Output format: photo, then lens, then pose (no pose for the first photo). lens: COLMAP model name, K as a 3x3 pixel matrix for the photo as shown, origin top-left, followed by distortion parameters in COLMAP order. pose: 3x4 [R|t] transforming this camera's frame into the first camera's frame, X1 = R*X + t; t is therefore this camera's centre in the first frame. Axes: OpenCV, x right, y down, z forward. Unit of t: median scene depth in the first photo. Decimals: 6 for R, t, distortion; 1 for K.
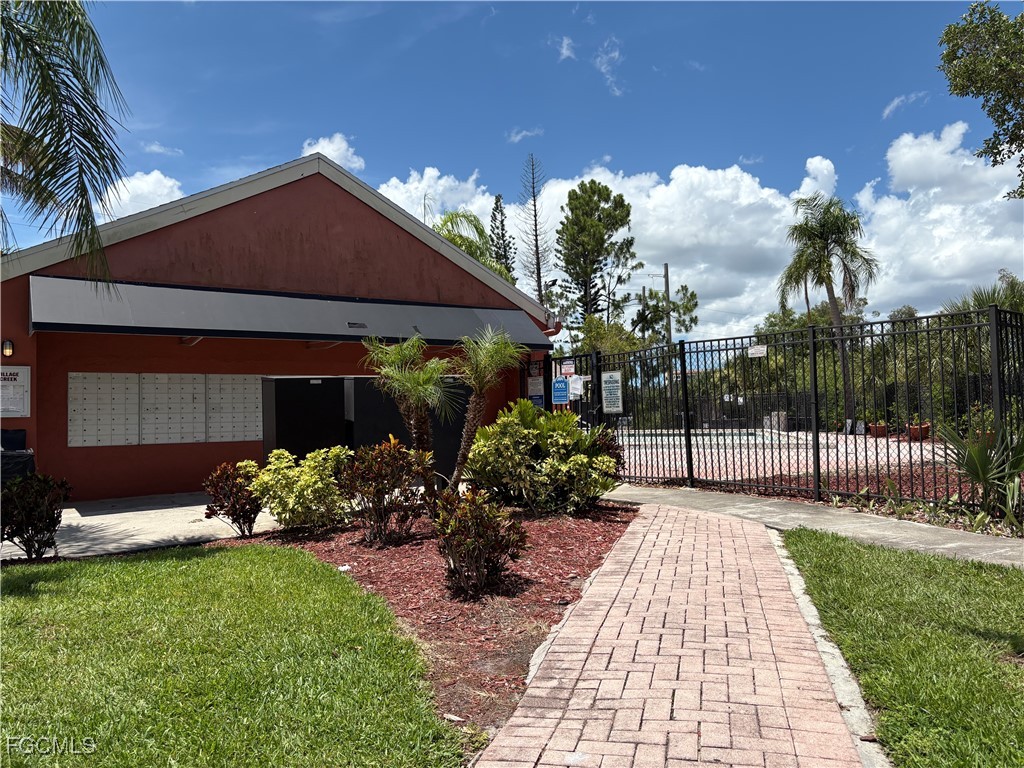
lens RADIAL K [[769.7, 0, 512.0], [0, 769.7, 384.0], [0, 0, 1]] dist [0.193957, -0.315239]
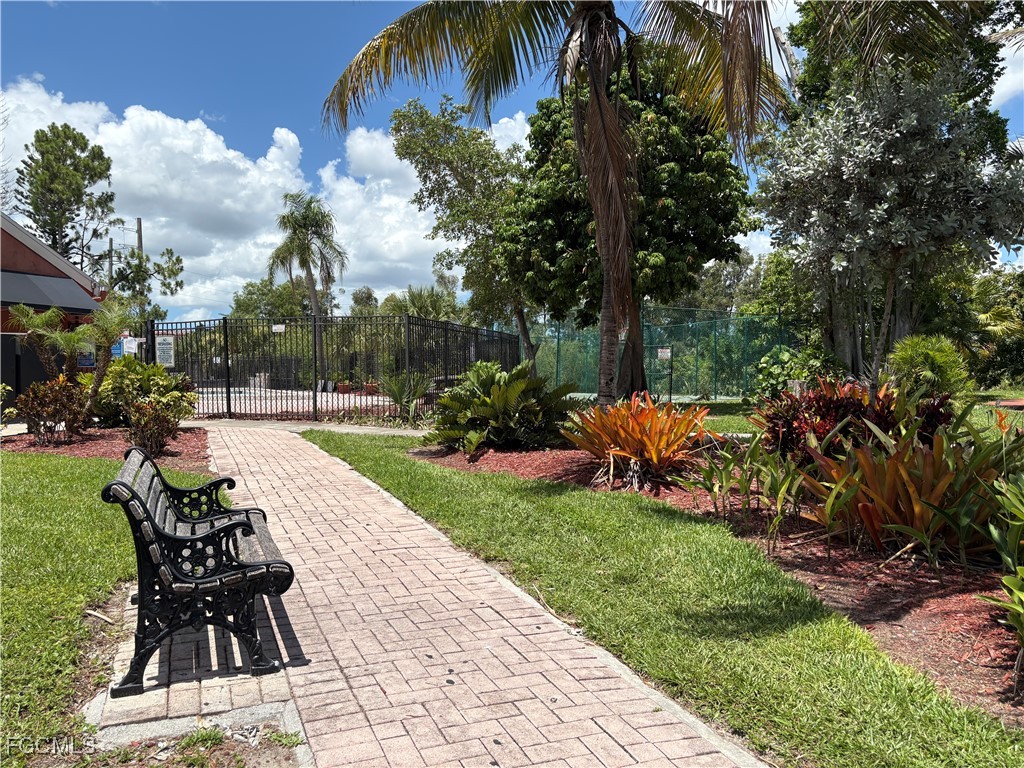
lens RADIAL K [[769.7, 0, 512.0], [0, 769.7, 384.0], [0, 0, 1]] dist [0.193957, -0.315239]
pose [[0.791681, 0.006274, 0.610903, -0.052641], [-0.033222, 0.998910, 0.032794, 0.000923], [-0.610031, -0.046258, 0.791026, -0.095257]]
